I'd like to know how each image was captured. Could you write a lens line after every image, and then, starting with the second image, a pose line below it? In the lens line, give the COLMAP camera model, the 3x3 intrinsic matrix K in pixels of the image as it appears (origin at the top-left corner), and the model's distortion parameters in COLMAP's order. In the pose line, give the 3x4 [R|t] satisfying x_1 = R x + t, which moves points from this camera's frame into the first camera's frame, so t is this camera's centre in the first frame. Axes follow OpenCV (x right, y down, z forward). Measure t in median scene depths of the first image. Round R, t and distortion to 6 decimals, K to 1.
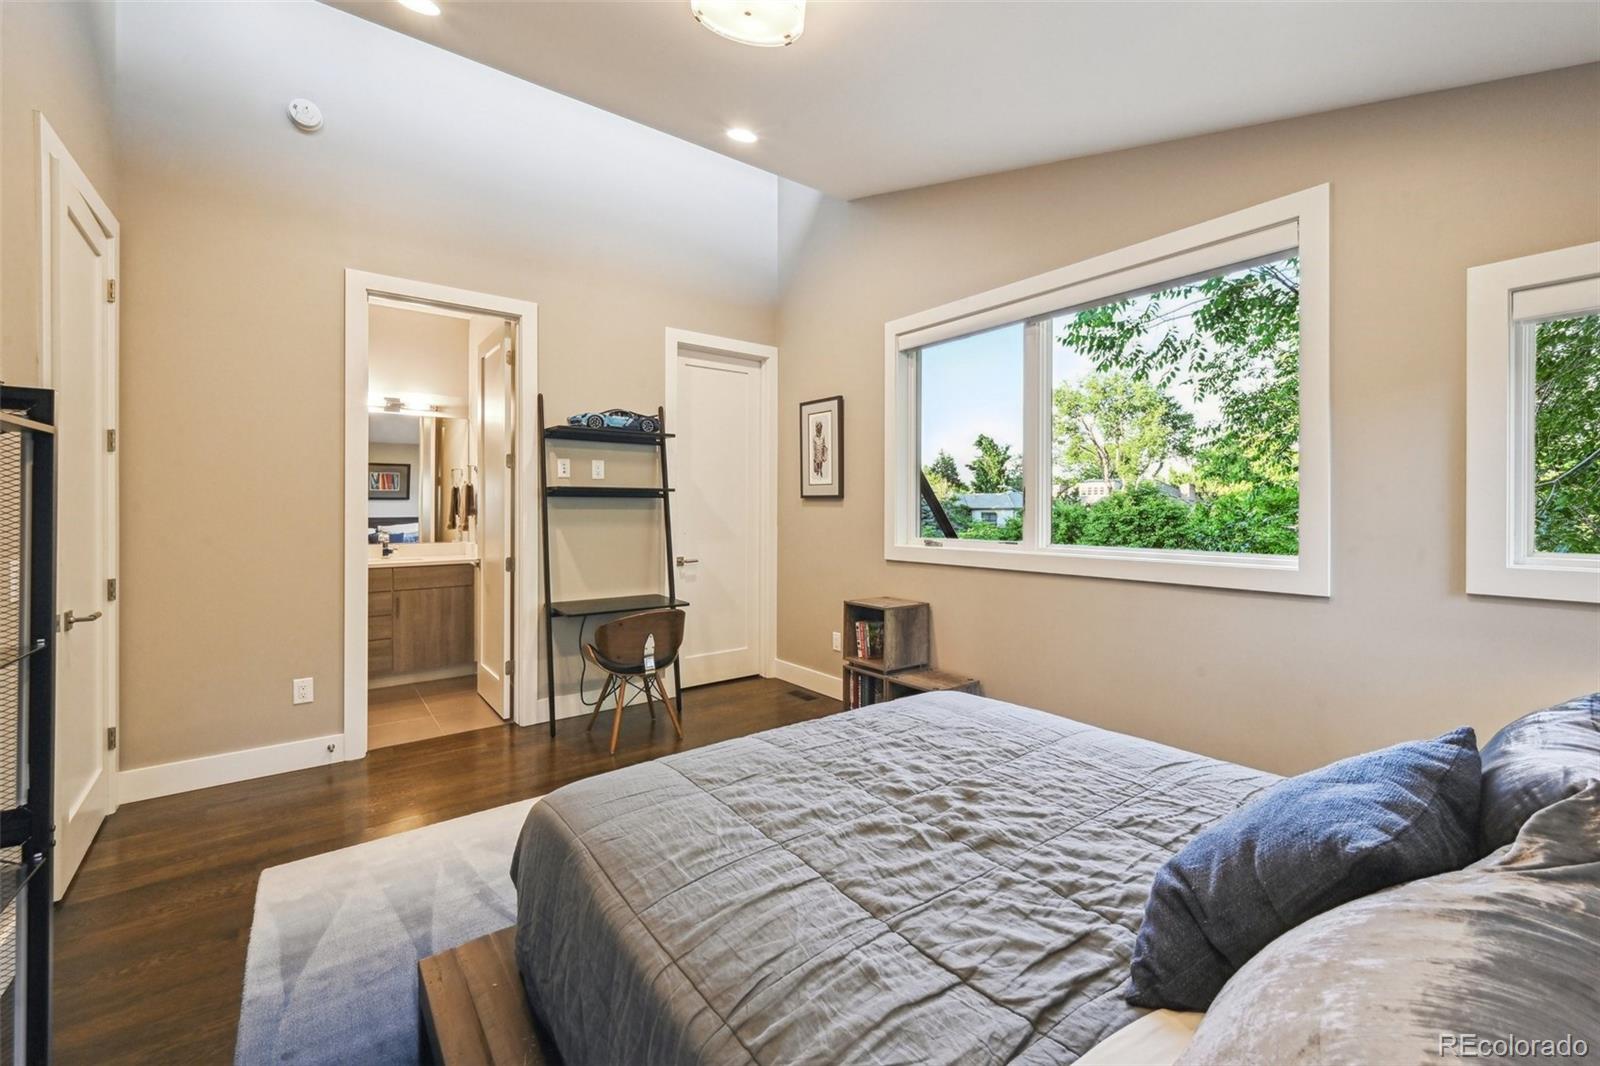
lens RADIAL K [[645.9, 0, 796.5], [0, 645.9, 513.4], [0, 0, 1]] dist [-0.000157, 0.000064]
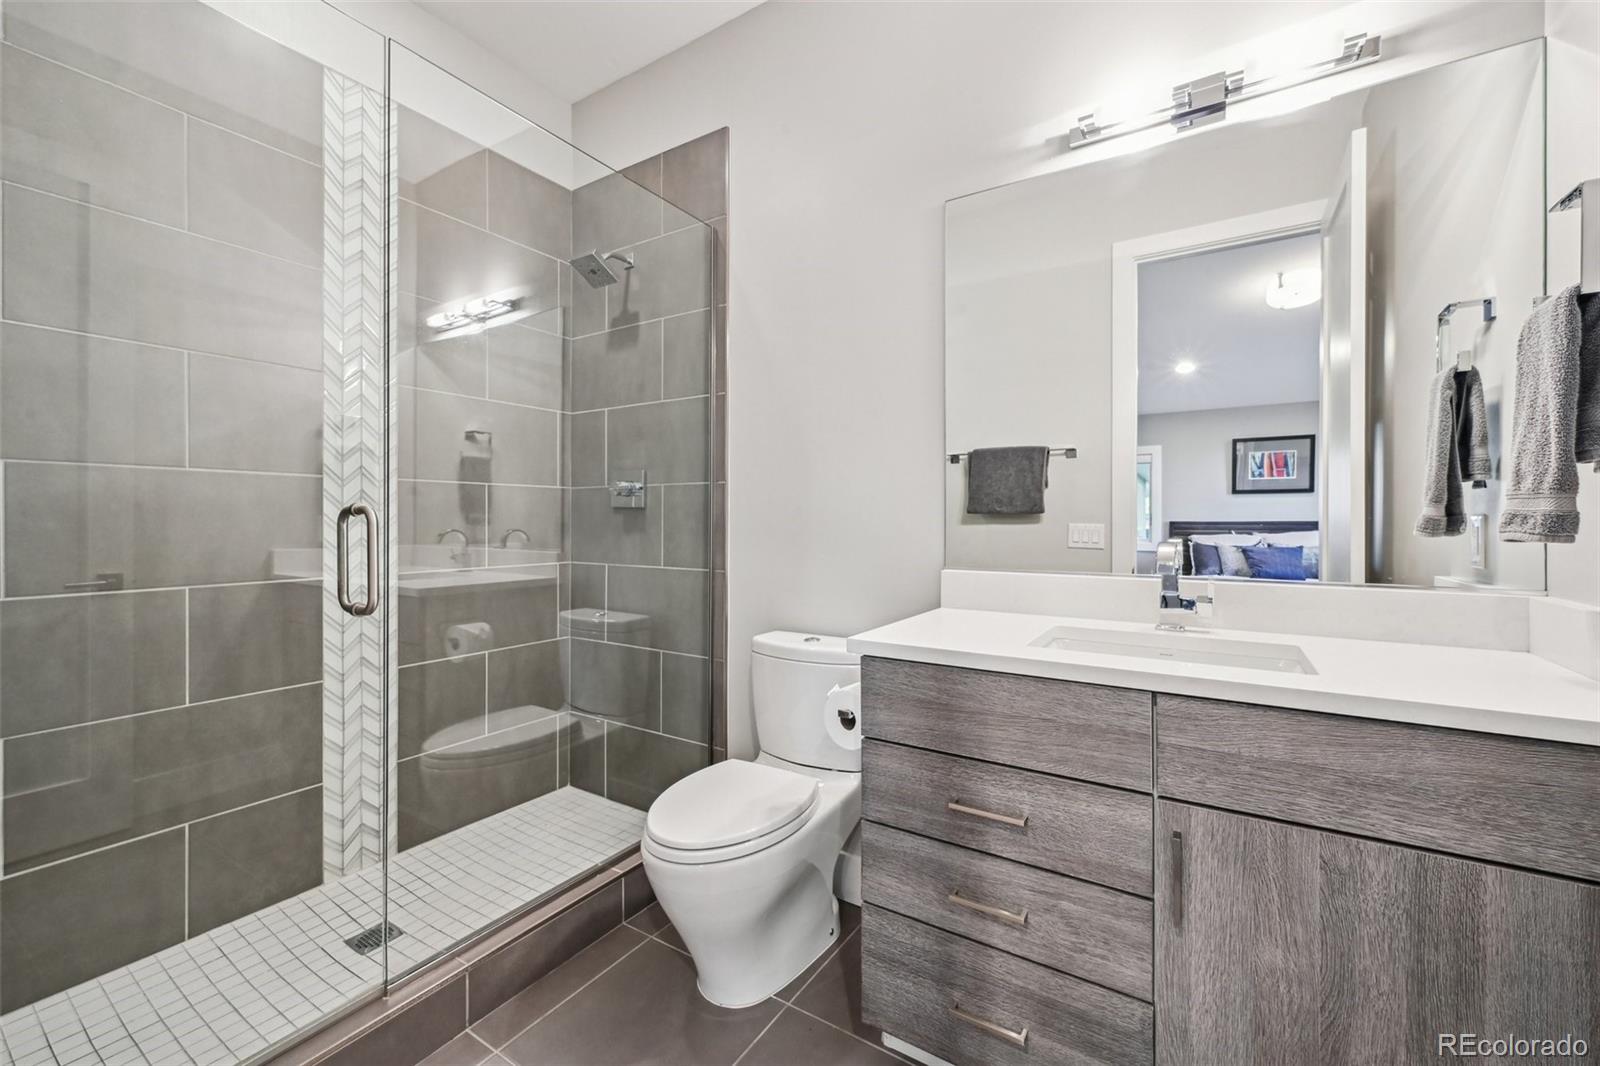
lens RADIAL K [[645.9, 0, 796.5], [0, 645.9, 513.4], [0, 0, 1]] dist [-0.000157, 0.000064]
pose [[0.348855, -0.005655, -0.937160, -0.420846], [-0.009851, 0.999904, -0.009701, 0.022957], [0.937125, 0.012616, 0.348766, 0.738433]]
